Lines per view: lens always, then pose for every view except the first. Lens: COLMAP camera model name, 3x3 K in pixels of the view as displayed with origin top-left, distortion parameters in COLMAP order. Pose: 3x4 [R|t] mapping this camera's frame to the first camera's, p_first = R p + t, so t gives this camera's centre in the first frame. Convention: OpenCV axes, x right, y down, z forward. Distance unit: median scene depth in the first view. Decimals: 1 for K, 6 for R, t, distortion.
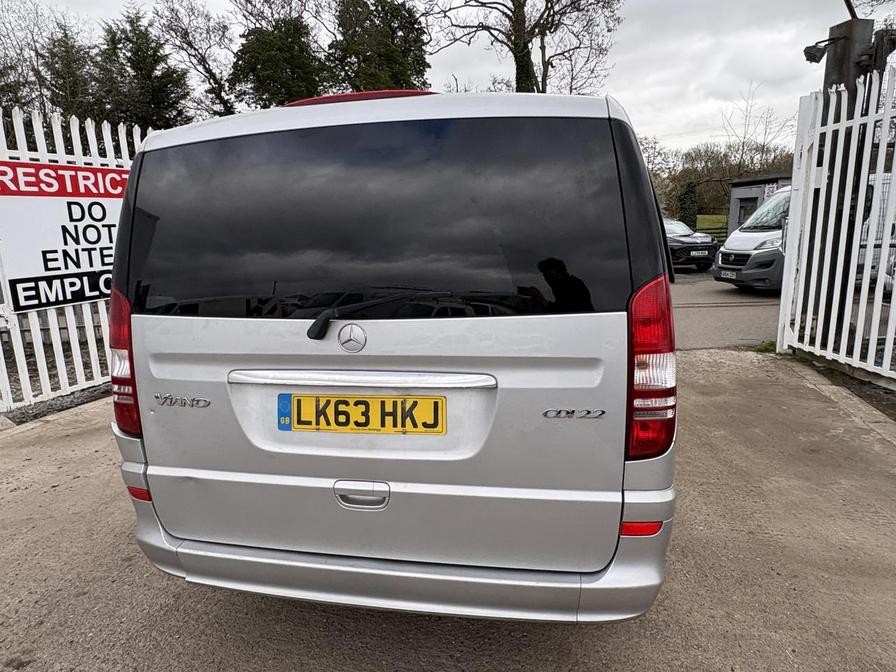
lens RADIAL K [[537.0, 0, 451.6], [0, 537.0, 331.7], [0, 0, 1]] dist [-0.002611, -0.001310]
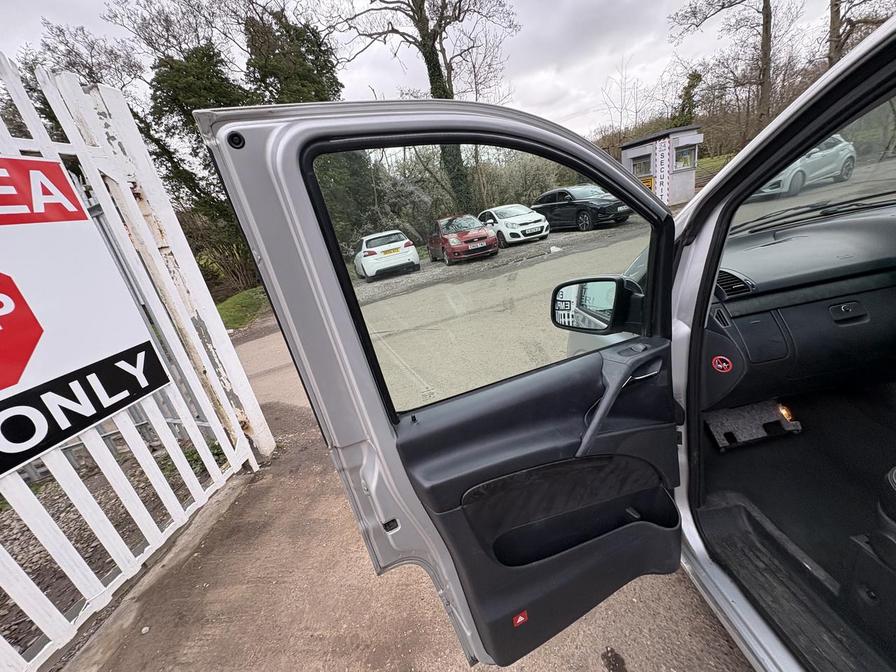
lens RADIAL K [[356.9, 0, 449.8], [0, 356.9, 336.3], [0, 0, 1]] dist [-0.001368, -0.000017]
pose [[0.965046, -0.220444, 0.141744, -0.725878], [0.202149, 0.970316, 0.132753, -0.479804], [-0.166801, -0.099459, 0.980961, 2.421709]]
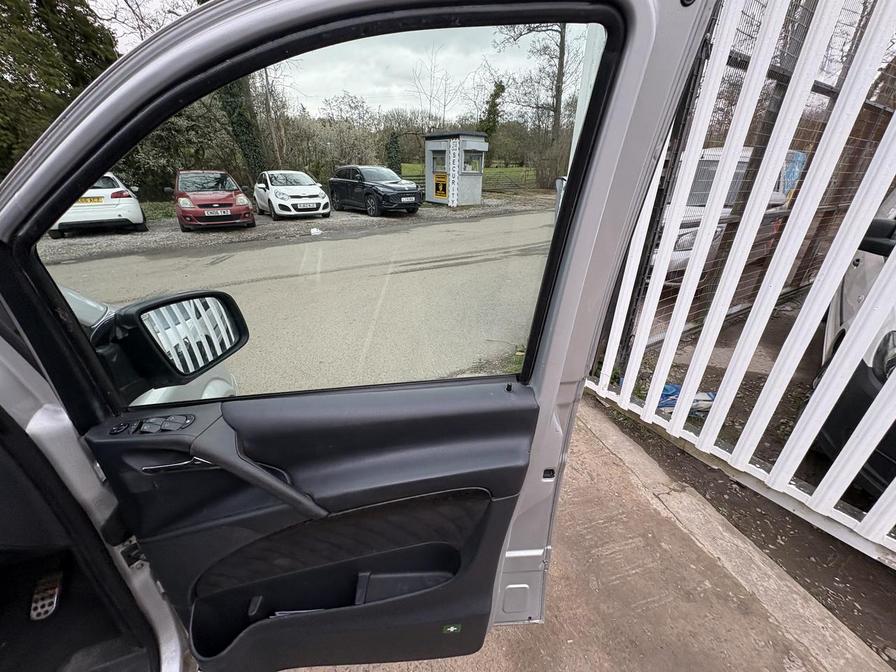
lens RADIAL K [[355.5, 0, 448.0], [0, 355.5, 336.0], [0, 0, 1]] dist [0.002036, -0.000198]
pose [[0.852103, -0.191235, 0.487185, 0.886822], [0.066531, 0.962882, 0.261595, -0.497137], [-0.519128, -0.190493, 0.833198, 2.234876]]
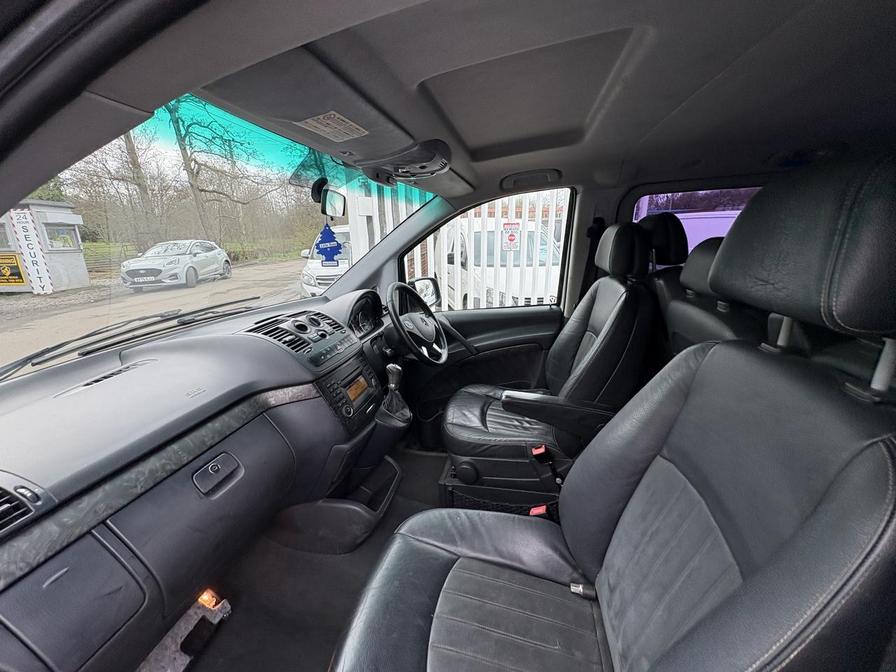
lens RADIAL K [[355.5, 0, 448.0], [0, 355.5, 336.0], [0, 0, 1]] dist [0.002036, -0.000198]
pose [[0.023987, -0.246370, 0.968879, -0.441390], [0.213273, 0.948108, 0.235809, -0.495955], [-0.976698, 0.200979, 0.075286, 2.532411]]
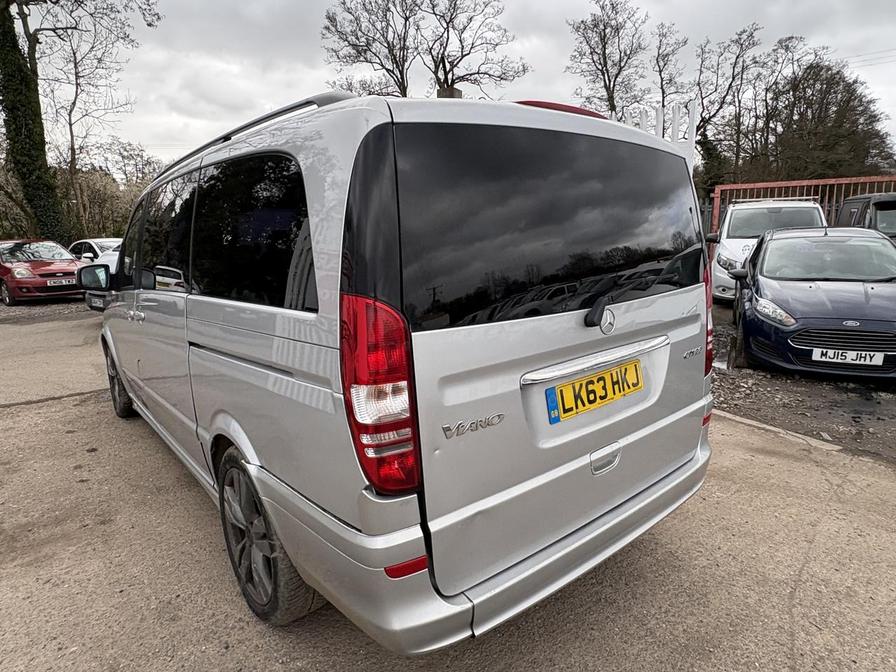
lens RADIAL K [[534.8, 0, 445.2], [0, 534.8, 335.6], [0, 0, 1]] dist [0.002463, -0.002470]
pose [[0.646201, -0.133994, 0.751312, -1.105027], [0.145082, 0.988082, 0.051437, -0.059439], [-0.749250, 0.075763, 0.657940, 0.441003]]
